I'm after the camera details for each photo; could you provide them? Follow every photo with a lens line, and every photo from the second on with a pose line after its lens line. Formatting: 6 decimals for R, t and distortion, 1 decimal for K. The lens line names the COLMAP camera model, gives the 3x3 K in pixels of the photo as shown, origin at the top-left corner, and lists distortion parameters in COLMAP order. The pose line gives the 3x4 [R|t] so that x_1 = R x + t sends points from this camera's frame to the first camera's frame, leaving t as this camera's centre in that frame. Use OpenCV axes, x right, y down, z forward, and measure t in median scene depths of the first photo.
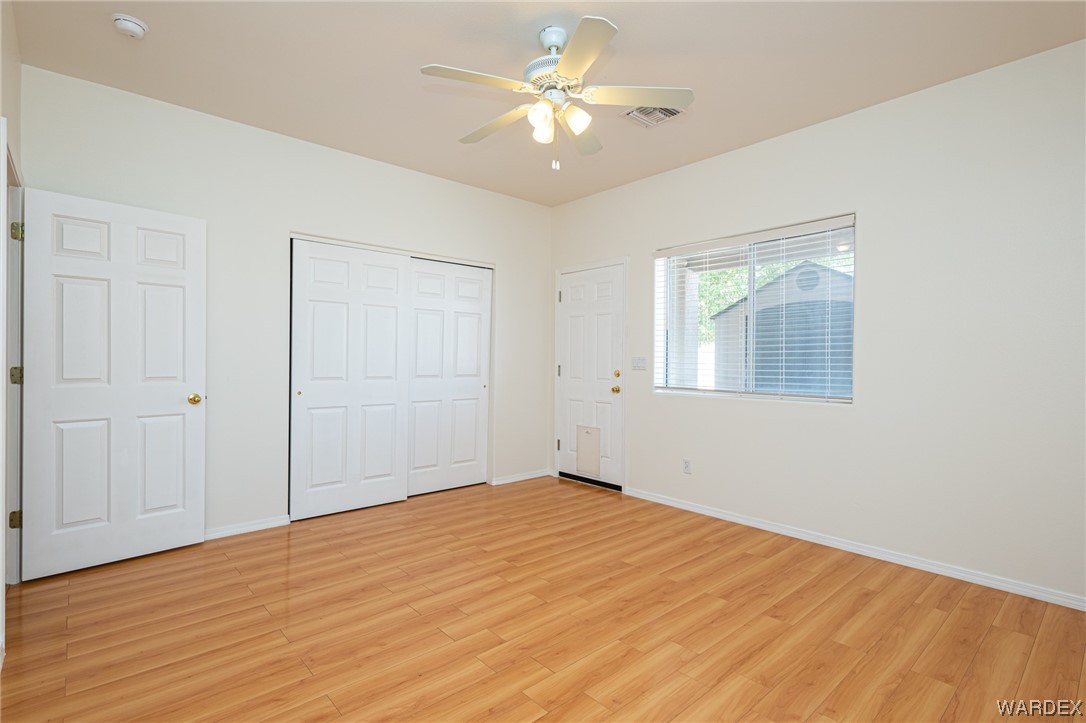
lens RADIAL K [[506.5, 0, 540.3], [0, 506.5, 358.7], [0, 0, 1]] dist [0.000413, 0.000632]
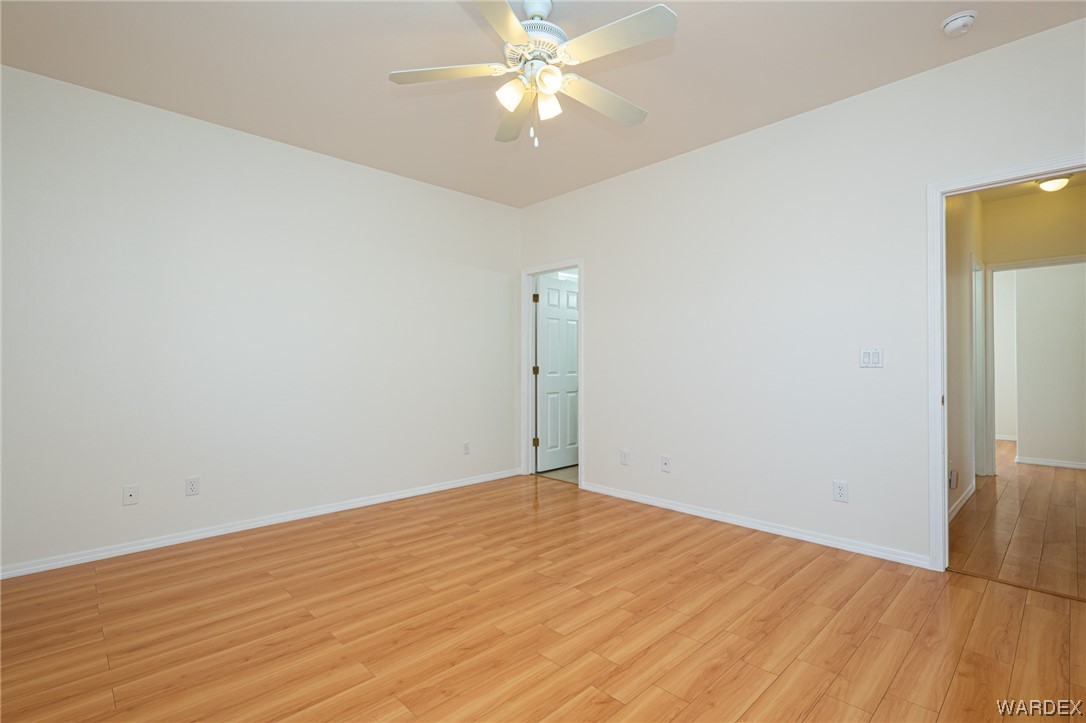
lens RADIAL K [[506.5, 0, 540.3], [0, 506.5, 358.7], [0, 0, 1]] dist [0.000413, 0.000632]
pose [[-0.999313, -0.005313, -0.036683, 0.053506], [-0.004729, 0.999861, -0.015989, 0.028401], [0.036763, -0.015805, -0.999199, 1.996645]]
